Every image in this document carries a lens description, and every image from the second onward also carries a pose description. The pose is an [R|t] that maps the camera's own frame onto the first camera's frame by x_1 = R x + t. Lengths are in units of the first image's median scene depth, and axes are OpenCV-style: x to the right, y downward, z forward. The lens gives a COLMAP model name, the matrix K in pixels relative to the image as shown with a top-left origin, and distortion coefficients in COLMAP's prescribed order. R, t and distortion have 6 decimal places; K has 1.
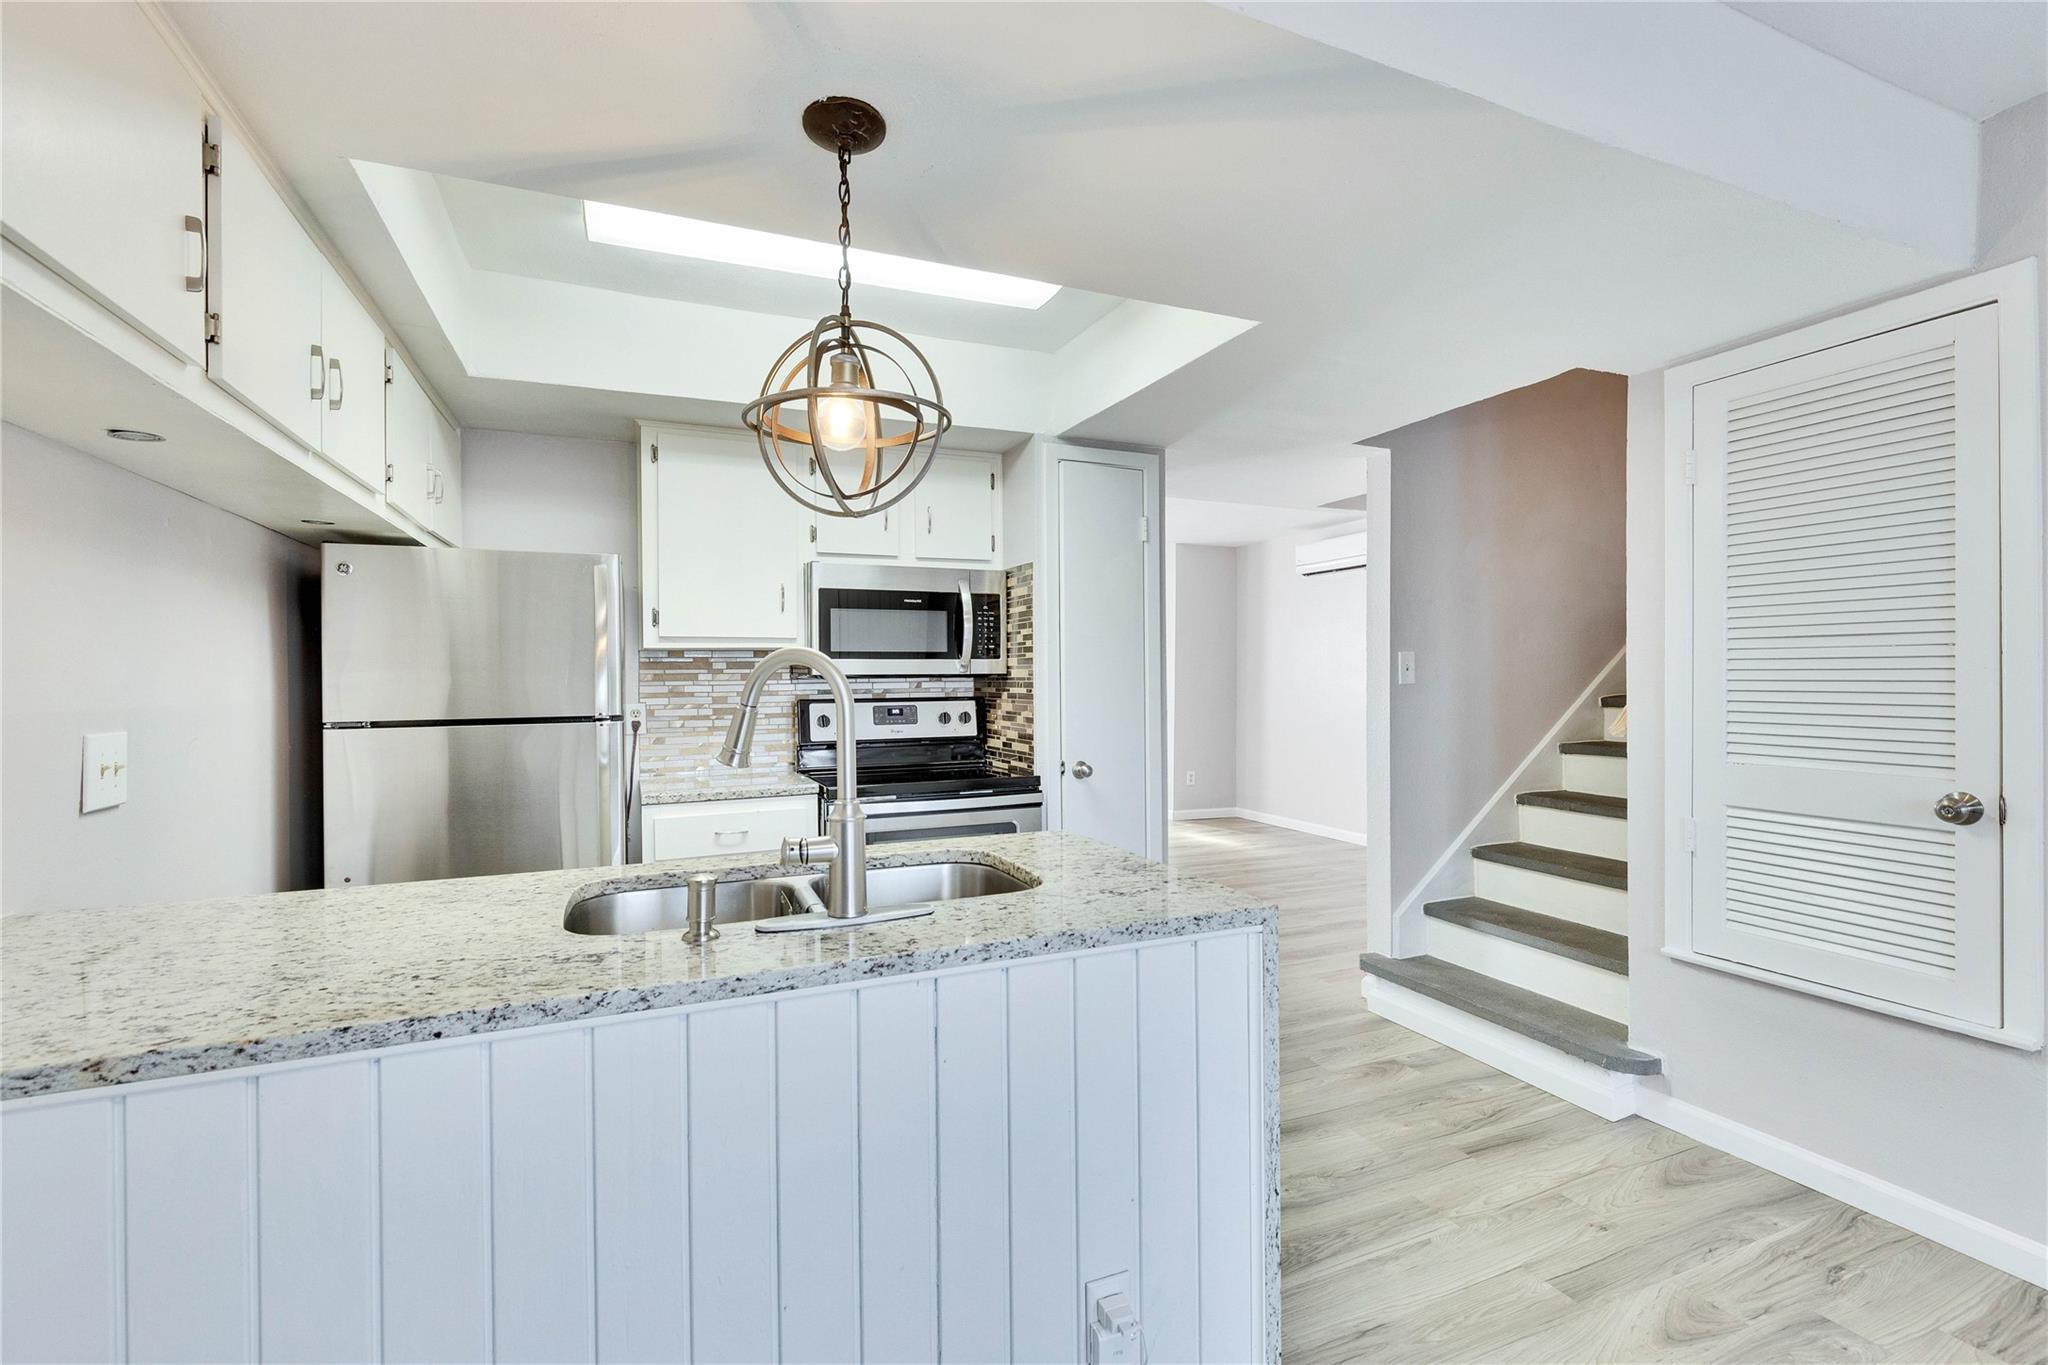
lens RADIAL K [[910.4, 0, 1034.2], [0, 910.4, 682.1], [0, 0, 1]] dist [0.000351, -0.000231]
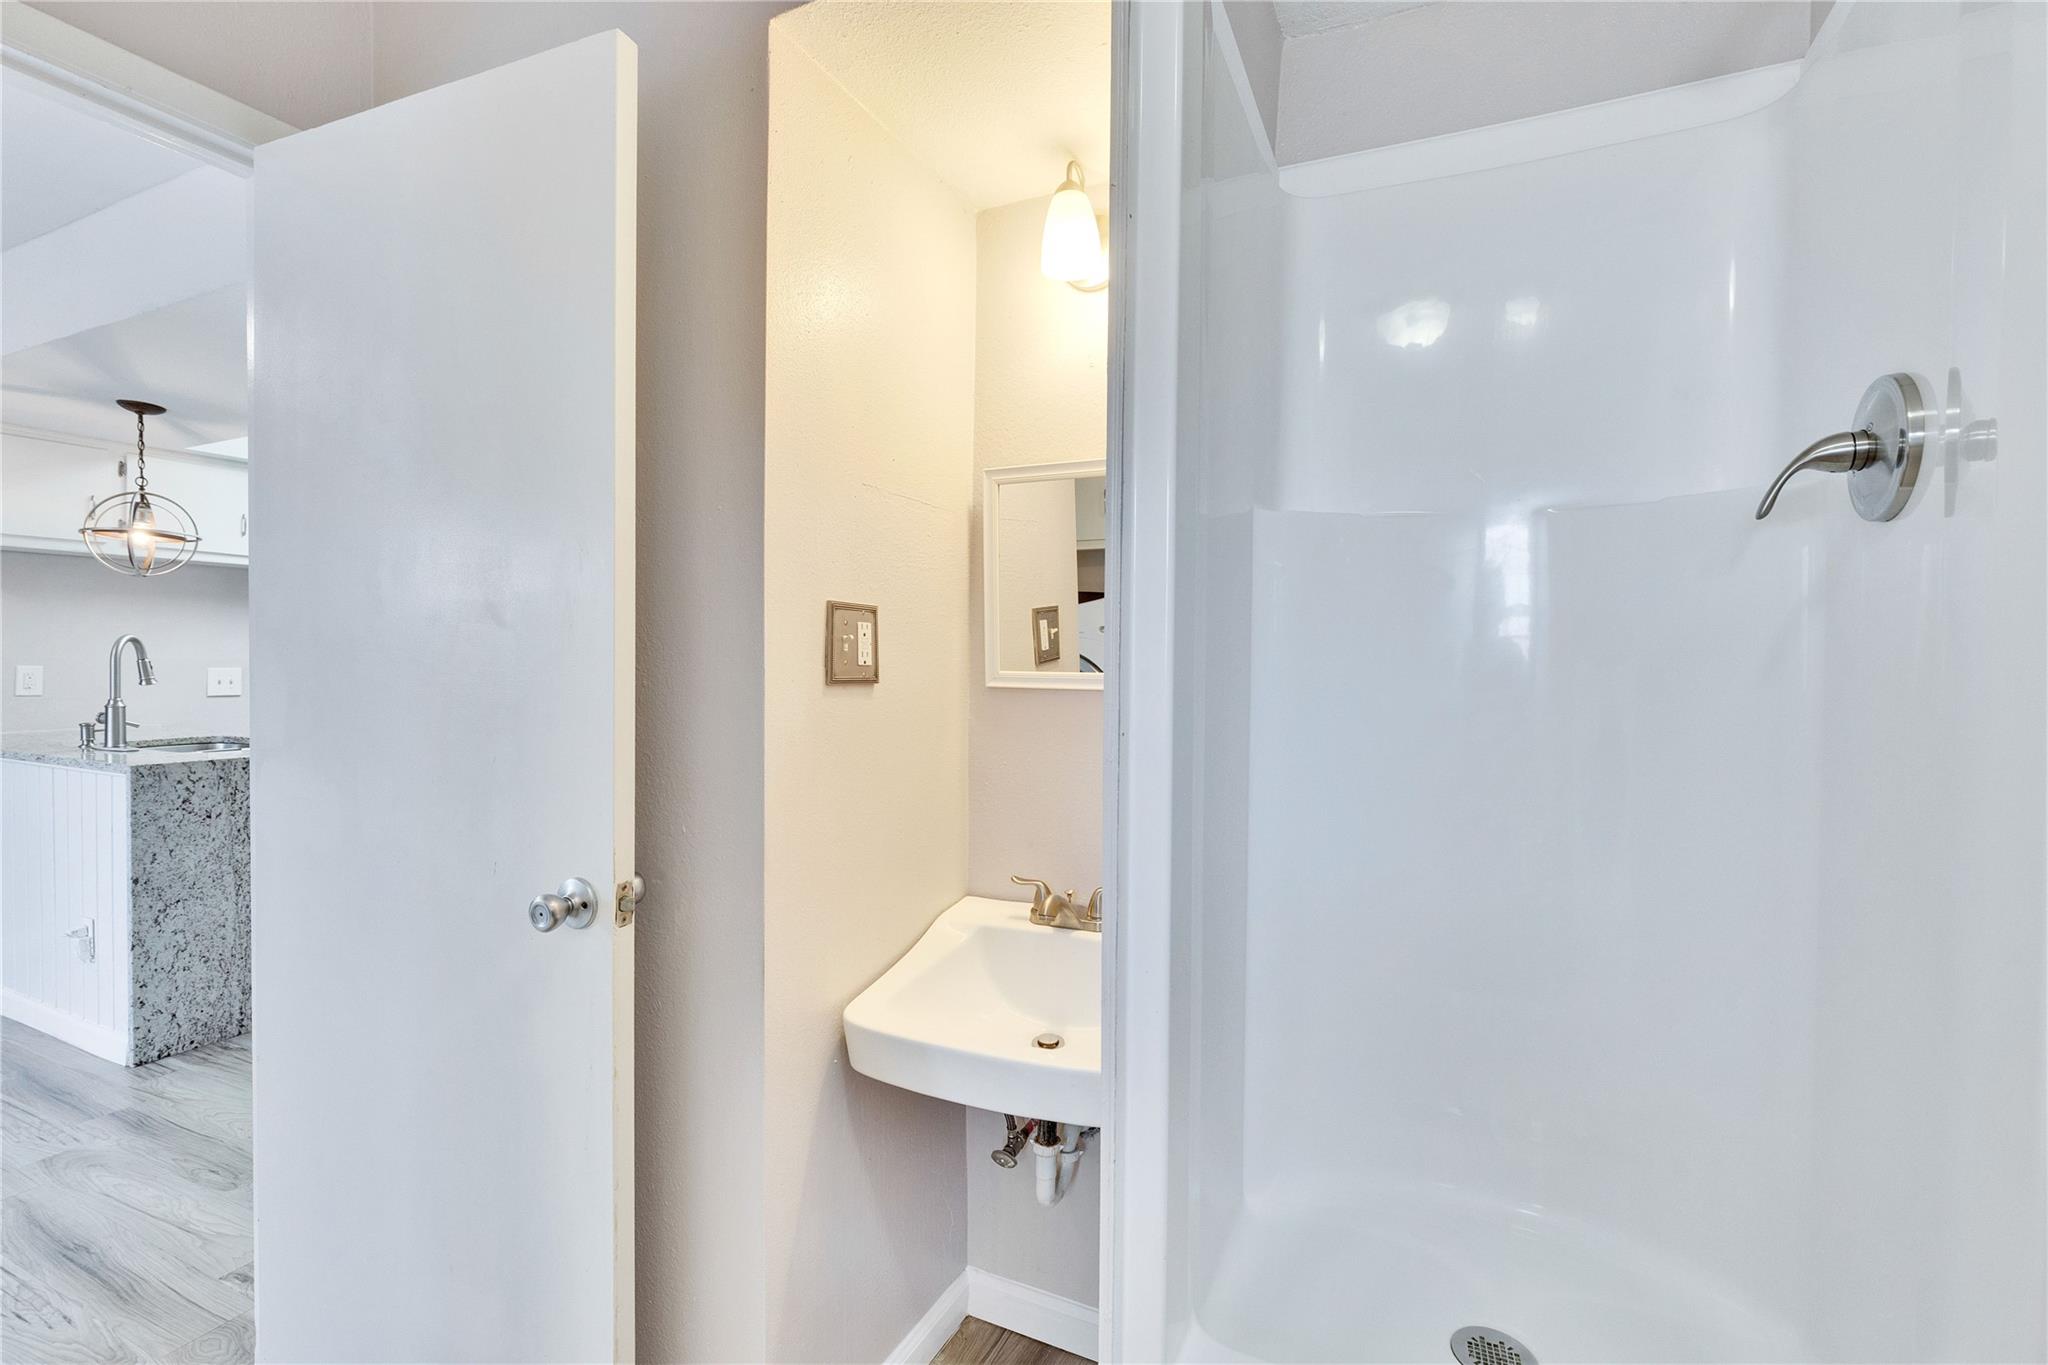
lens RADIAL K [[913.4, 0, 1034.1], [0, 913.4, 676.8], [0, 0, 1]] dist [0.000660, -0.000447]
pose [[0.659992, 0.026306, -0.750812, 1.546825], [-0.018856, 0.999652, 0.018450, -0.008602], [0.751036, 0.001980, 0.660258, 0.599709]]
